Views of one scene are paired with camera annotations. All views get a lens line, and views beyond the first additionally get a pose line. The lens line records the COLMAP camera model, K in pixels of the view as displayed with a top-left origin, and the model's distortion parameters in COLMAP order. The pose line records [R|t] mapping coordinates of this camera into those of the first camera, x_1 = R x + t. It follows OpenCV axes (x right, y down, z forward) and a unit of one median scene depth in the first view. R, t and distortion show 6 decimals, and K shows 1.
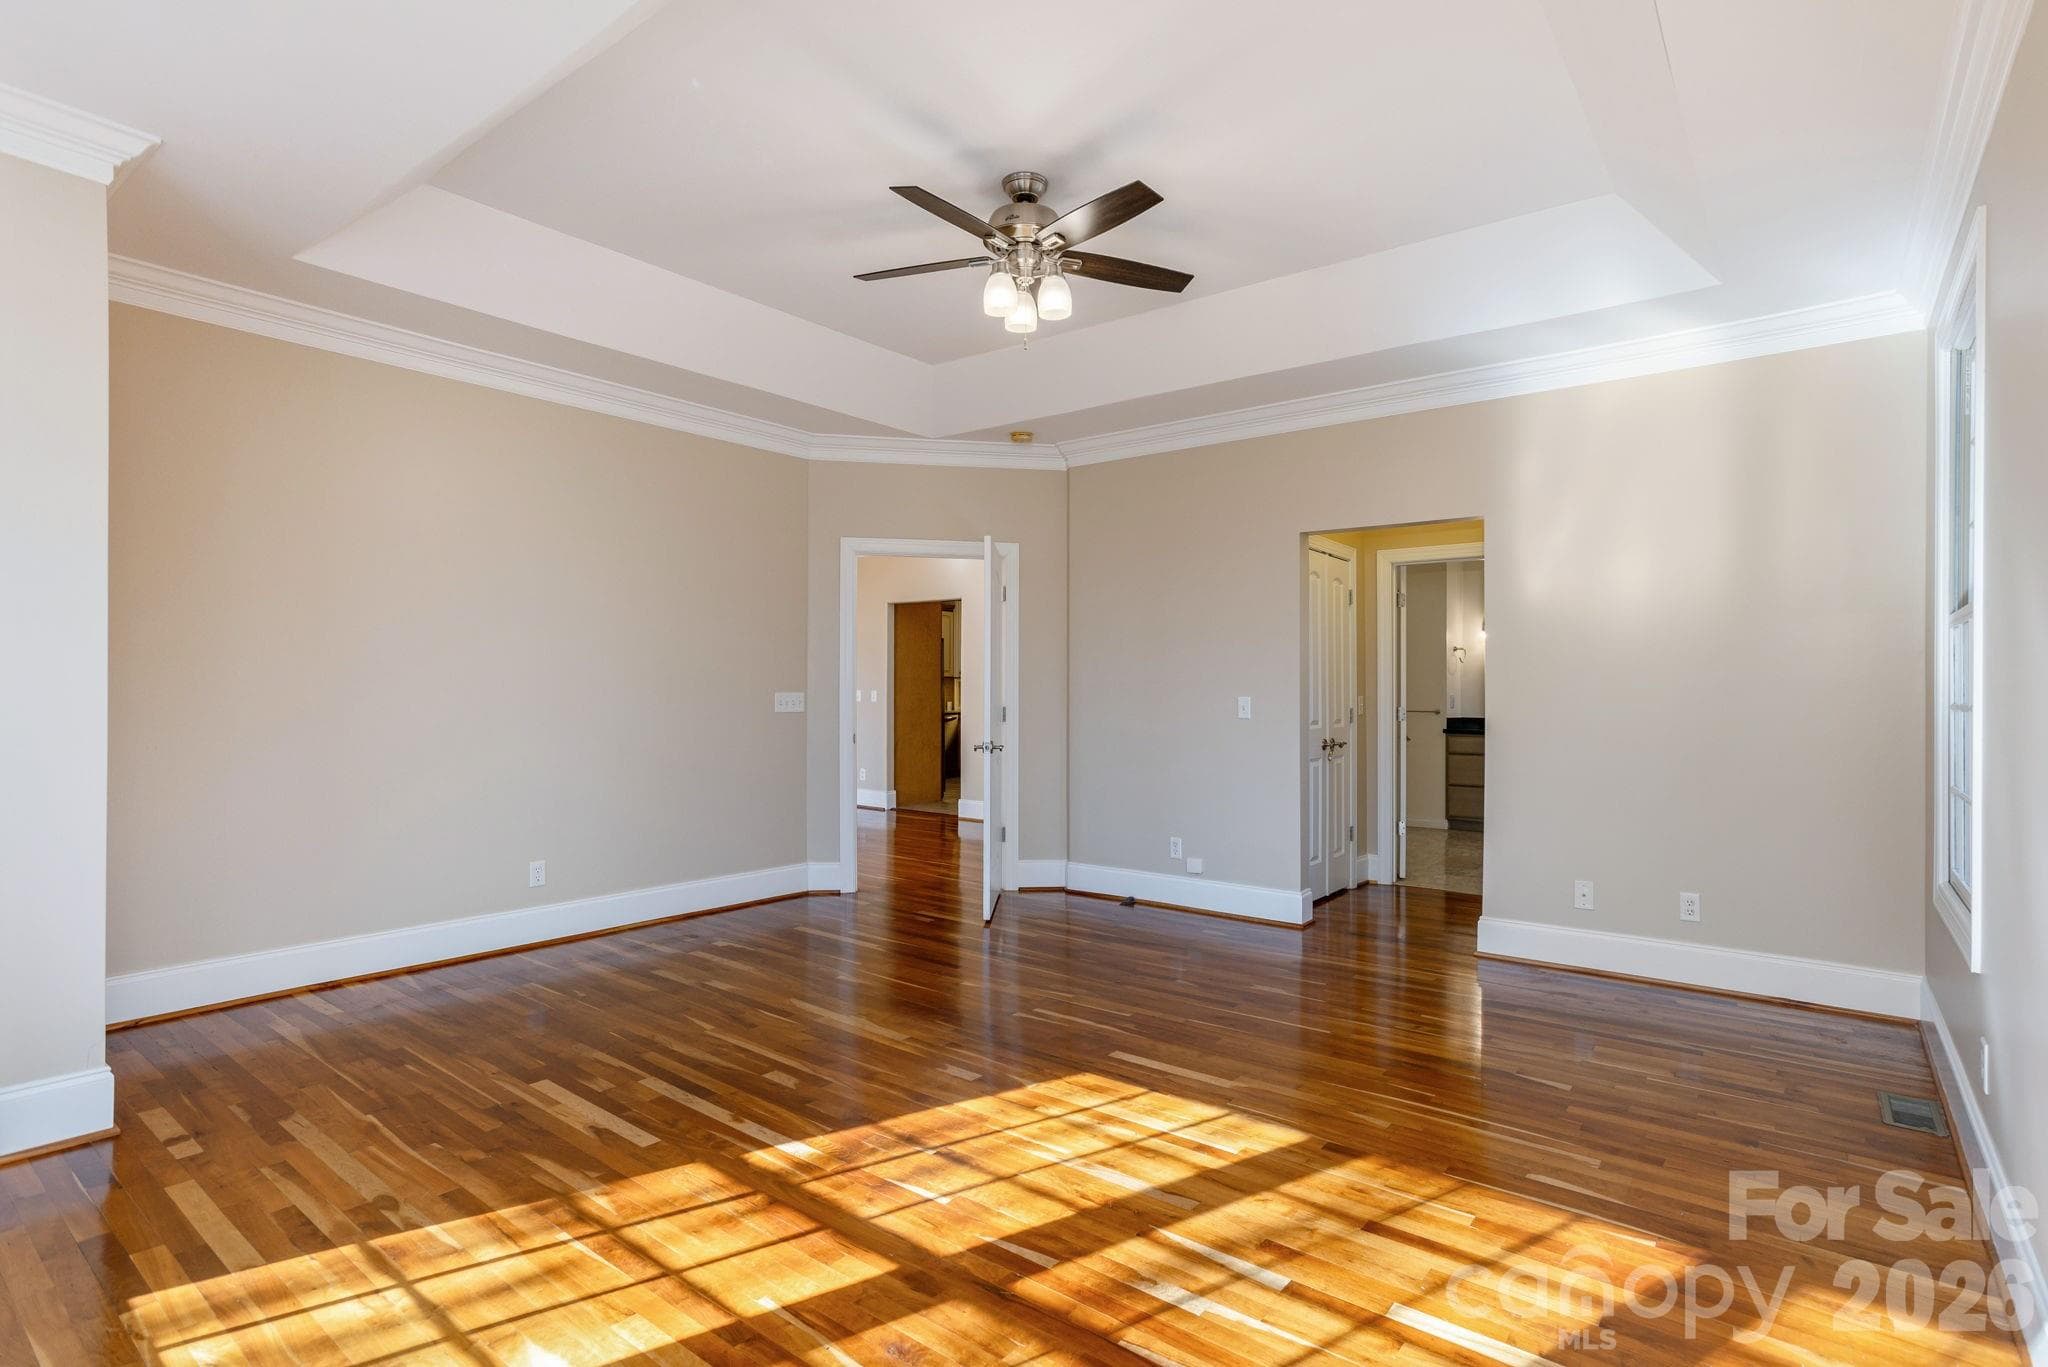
lens RADIAL K [[978.3, 0, 1024.0], [0, 978.3, 683.5], [0, 0, 1]] dist [0.000447, 0.000468]
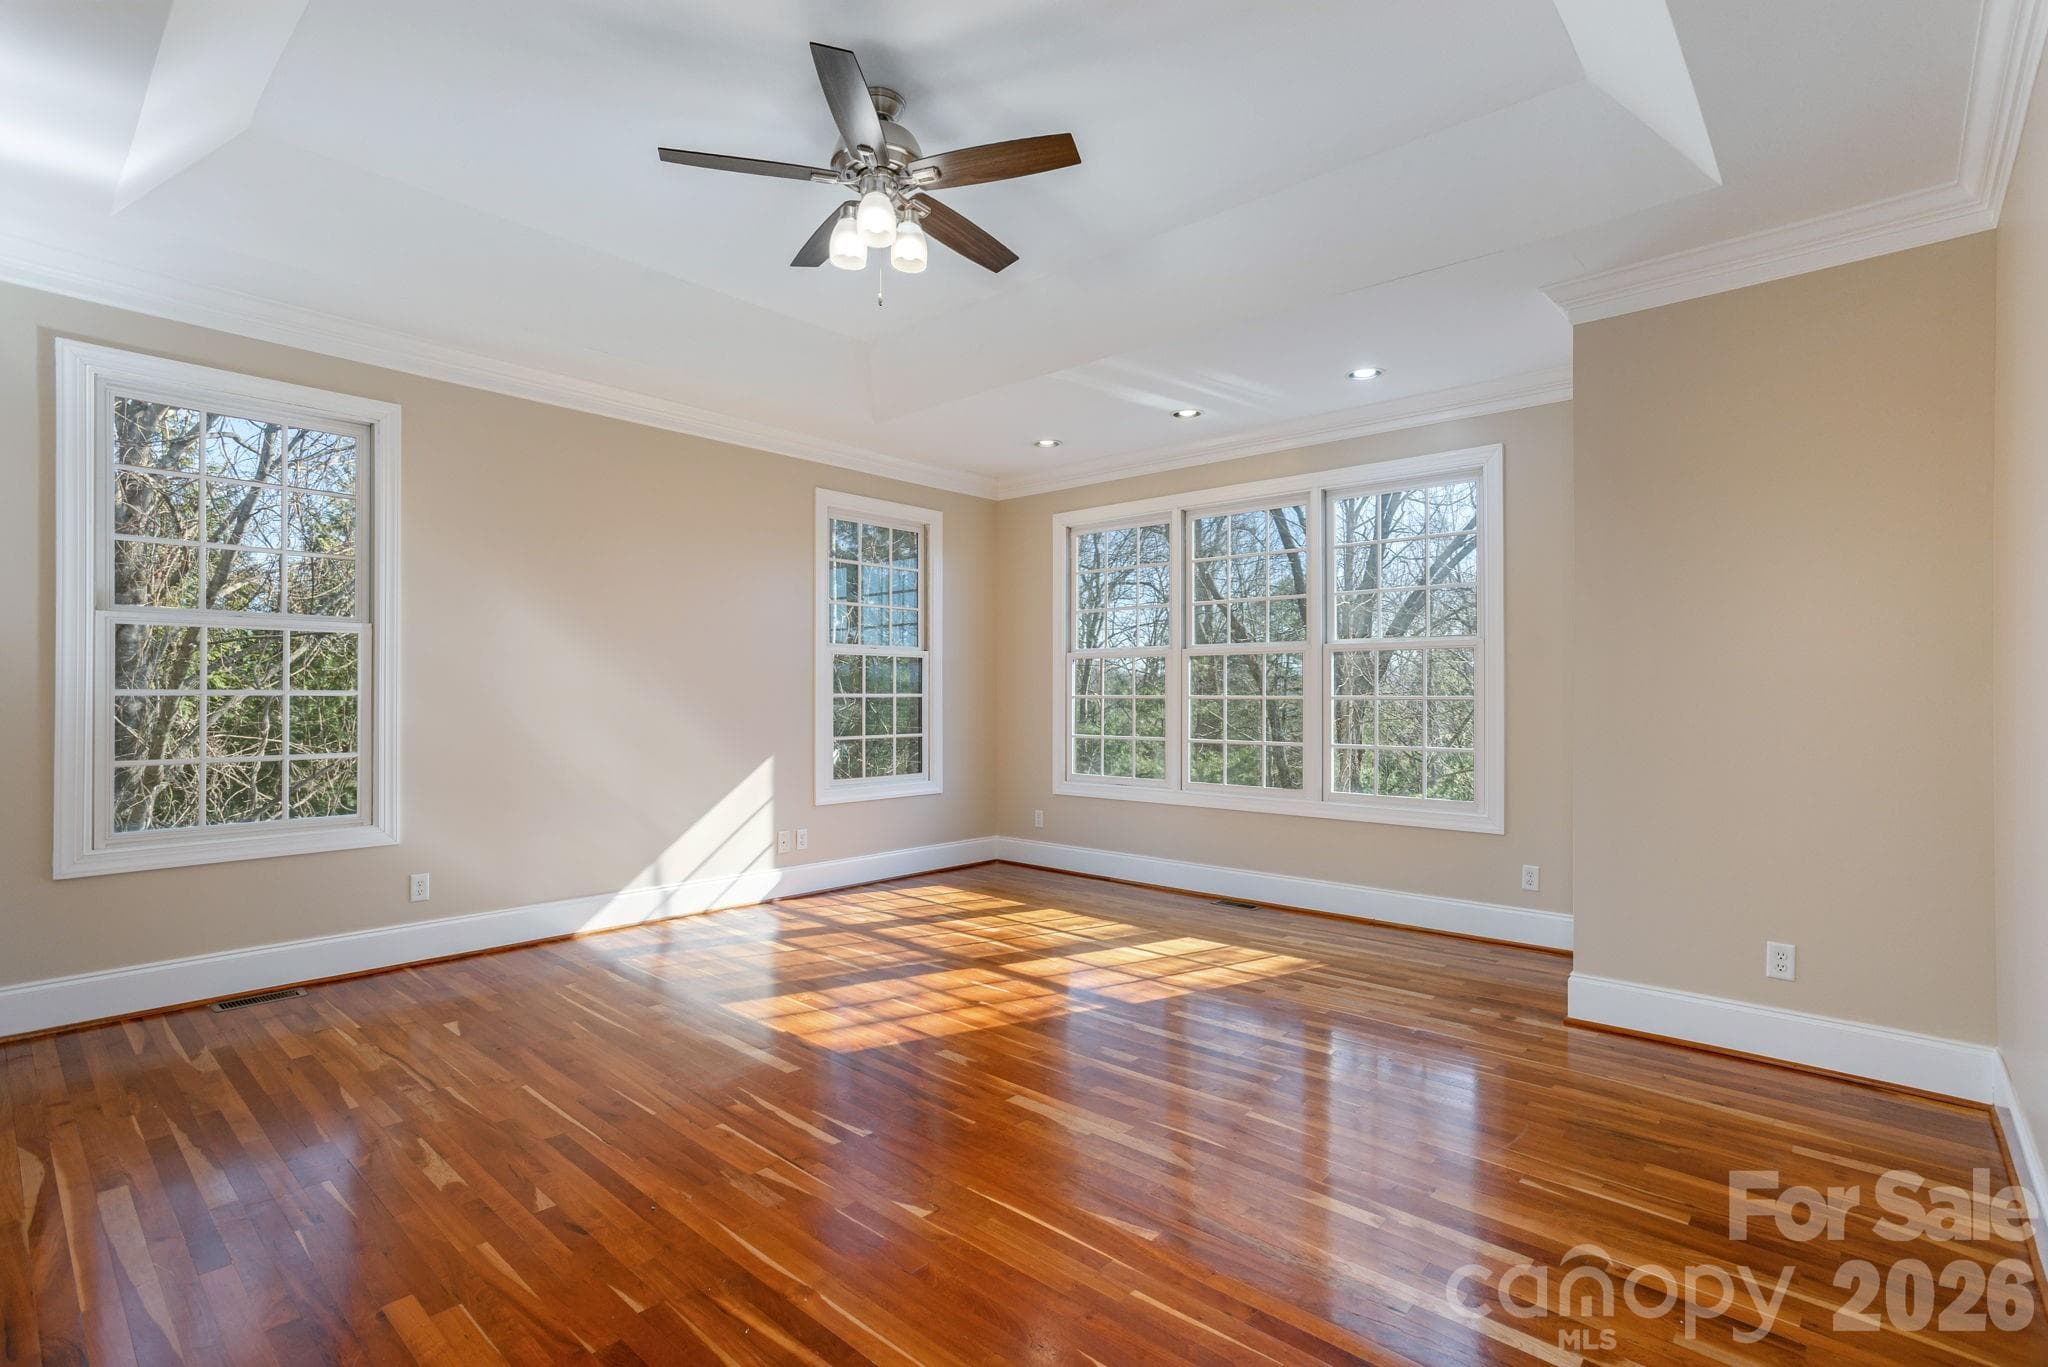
lens RADIAL K [[978.3, 0, 1024.0], [0, 978.3, 683.5], [0, 0, 1]] dist [0.000447, 0.000468]
pose [[-0.998205, -0.007356, 0.059435, -0.238158], [-0.008319, 0.999838, -0.015975, 0.009465], [-0.059308, -0.016441, -0.998104, 2.449040]]
